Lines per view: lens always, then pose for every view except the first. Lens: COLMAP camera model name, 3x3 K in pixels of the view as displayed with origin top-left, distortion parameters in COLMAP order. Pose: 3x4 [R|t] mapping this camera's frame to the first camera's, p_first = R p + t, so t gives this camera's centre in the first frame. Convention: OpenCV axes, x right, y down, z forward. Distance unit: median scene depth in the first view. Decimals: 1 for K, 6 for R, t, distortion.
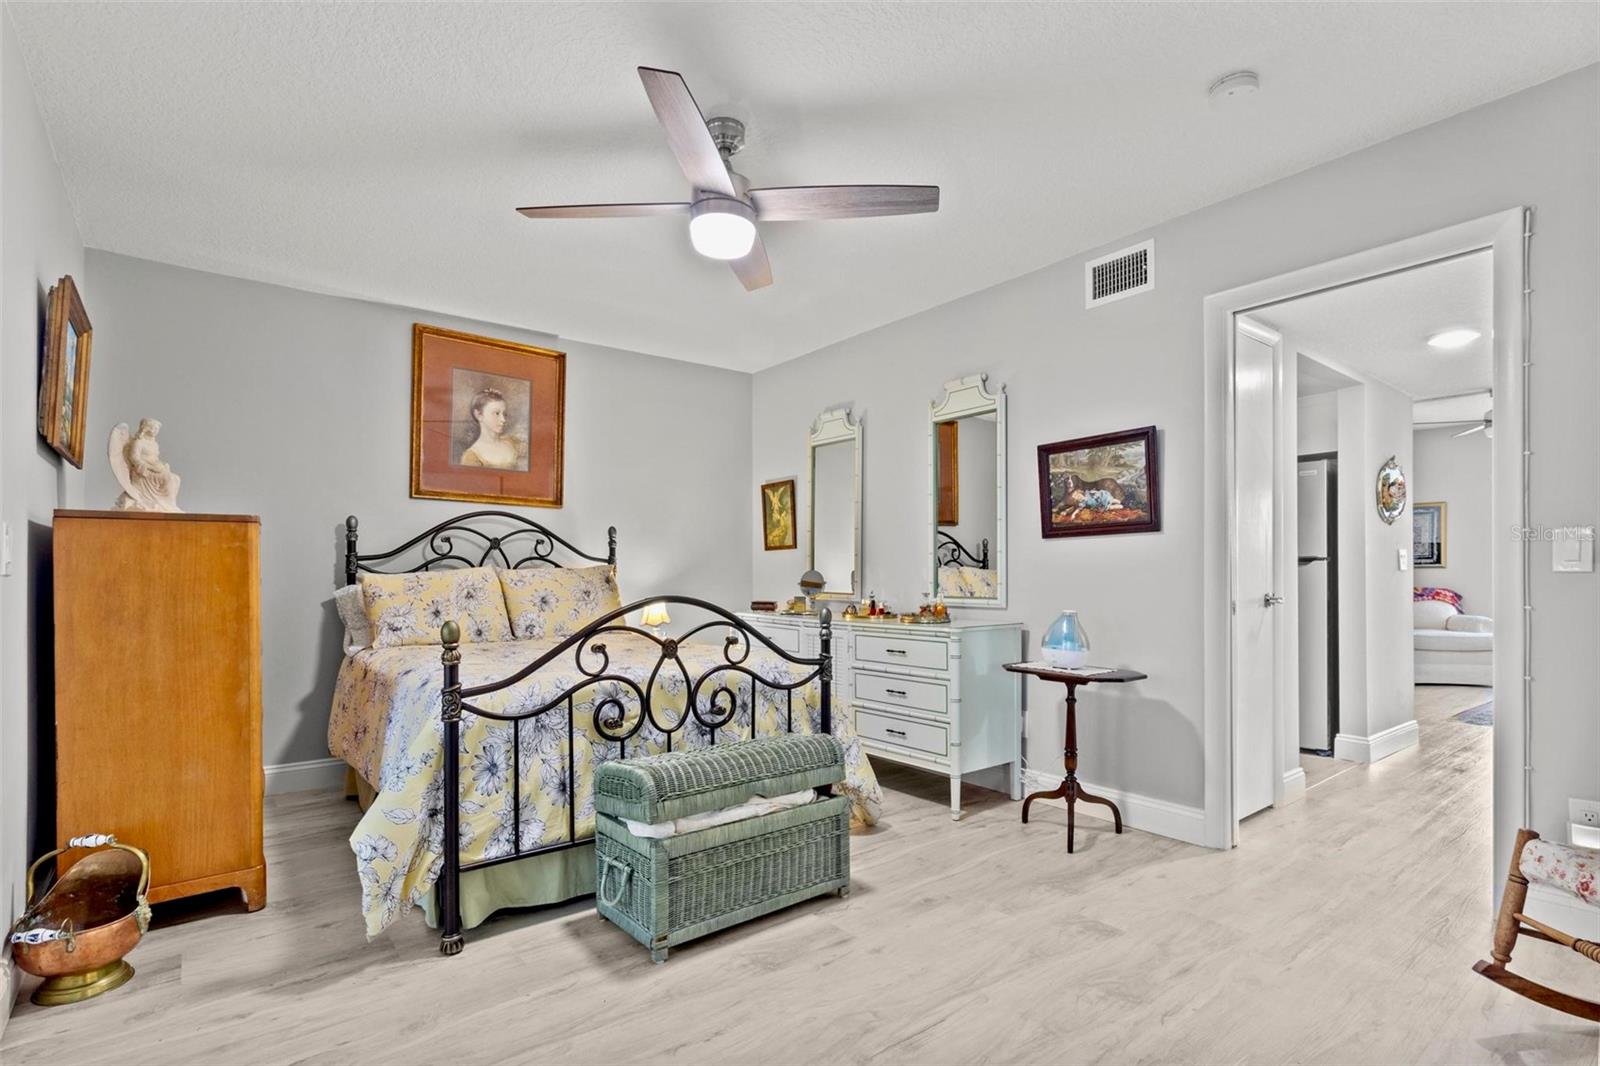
lens RADIAL K [[757.3, 0, 798.1], [0, 757.3, 571.4], [0, 0, 1]] dist [0.002135, 0.000330]
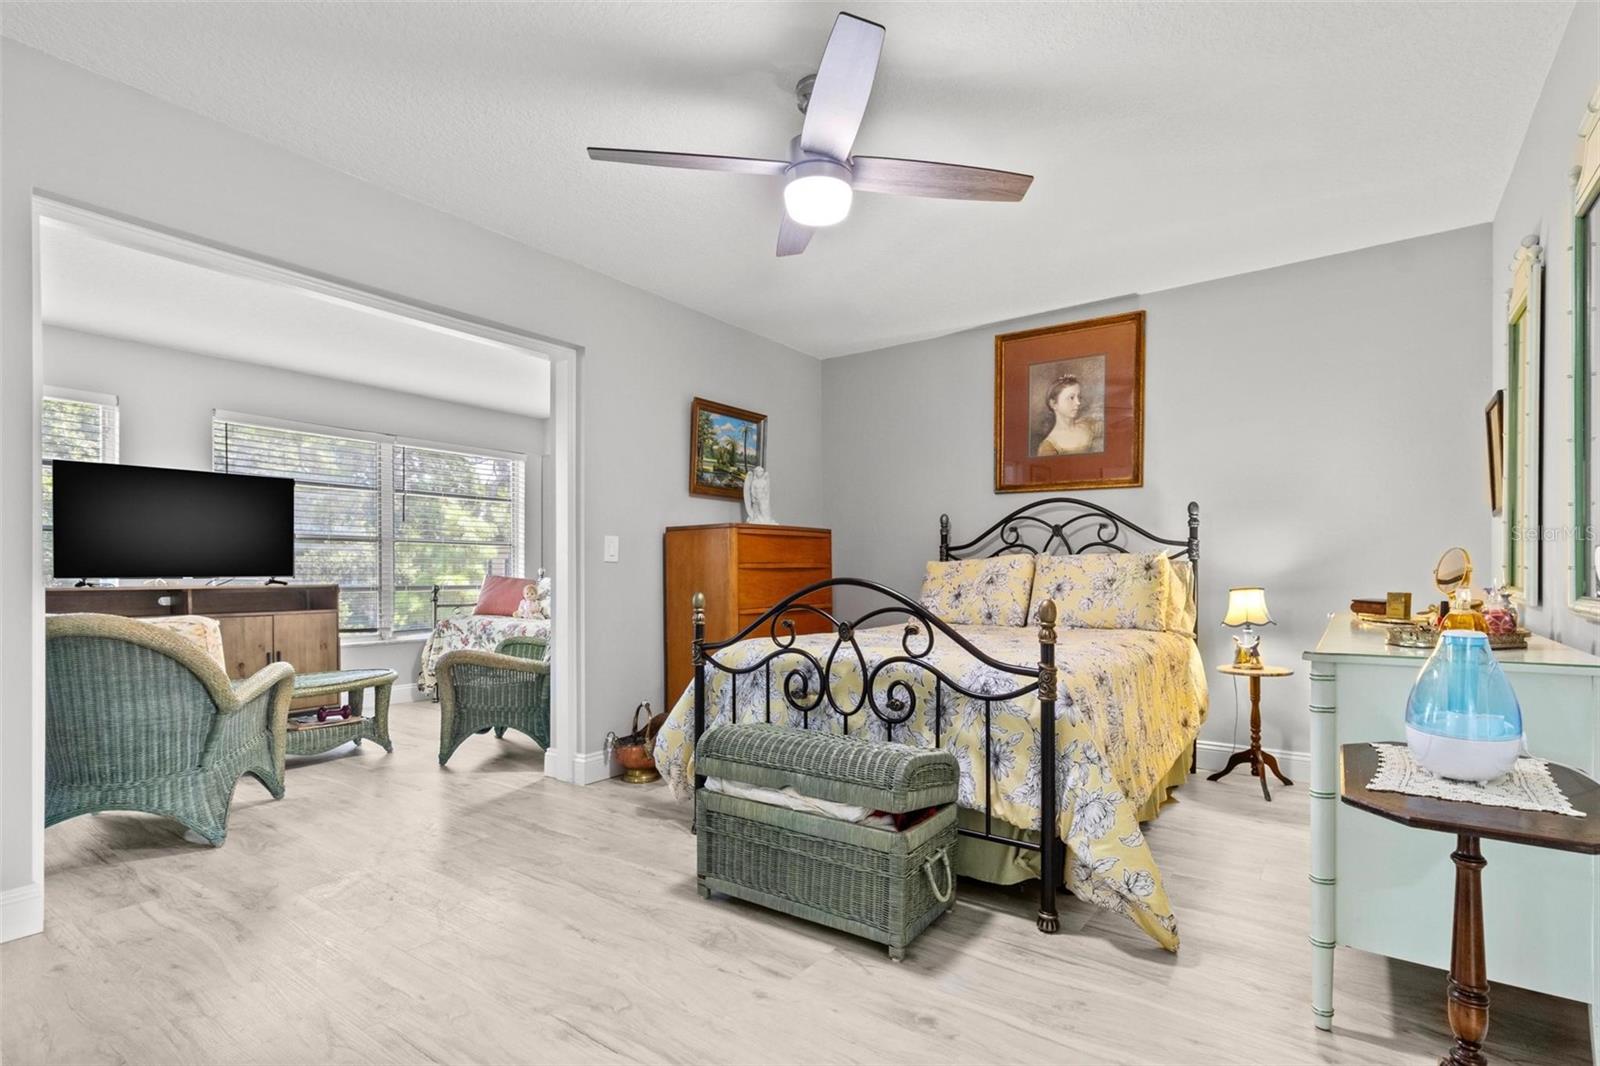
lens RADIAL K [[757.3, 0, 814.4], [0, 757.3, 572.6], [0, 0, 1]] dist [0.002135, 0.000330]
pose [[0.287751, 0.003076, -0.957700, 0.710407], [0.005755, 0.999971, 0.004941, 0.018314], [0.957688, -0.006933, 0.287725, 0.623433]]
